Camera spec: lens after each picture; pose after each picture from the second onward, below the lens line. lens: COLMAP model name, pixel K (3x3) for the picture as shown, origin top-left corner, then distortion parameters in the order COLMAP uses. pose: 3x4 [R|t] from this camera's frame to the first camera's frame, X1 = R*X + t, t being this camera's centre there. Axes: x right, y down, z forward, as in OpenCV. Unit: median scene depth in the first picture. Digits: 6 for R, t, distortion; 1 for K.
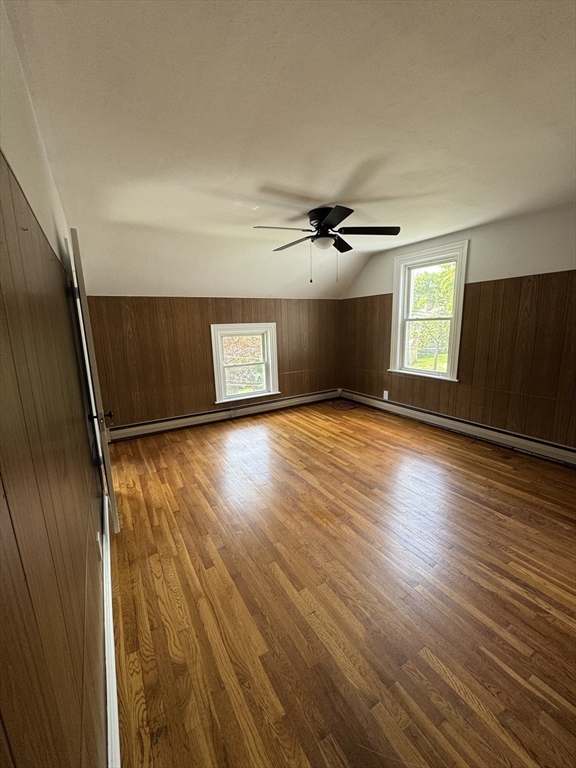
lens RADIAL K [[306.8, 0, 288.8], [0, 306.8, 383.9], [0, 0, 1]] dist [0.000020, -0.000031]
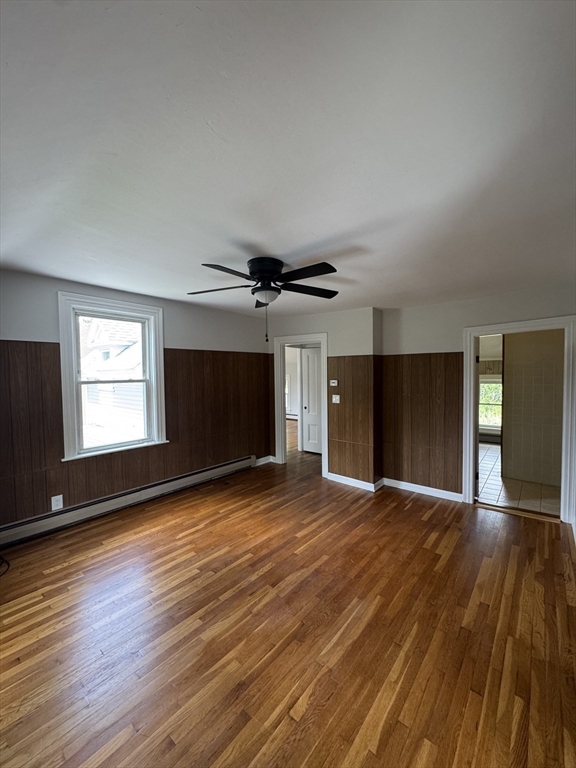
lens RADIAL K [[306.8, 0, 288.8], [0, 306.8, 383.9], [0, 0, 1]] dist [0.000020, -0.000031]
pose [[-0.326862, -0.010761, 0.945011, -0.558781], [0.196097, 0.977400, 0.078956, -0.207752], [-0.924504, 0.211122, -0.317365, 0.968118]]
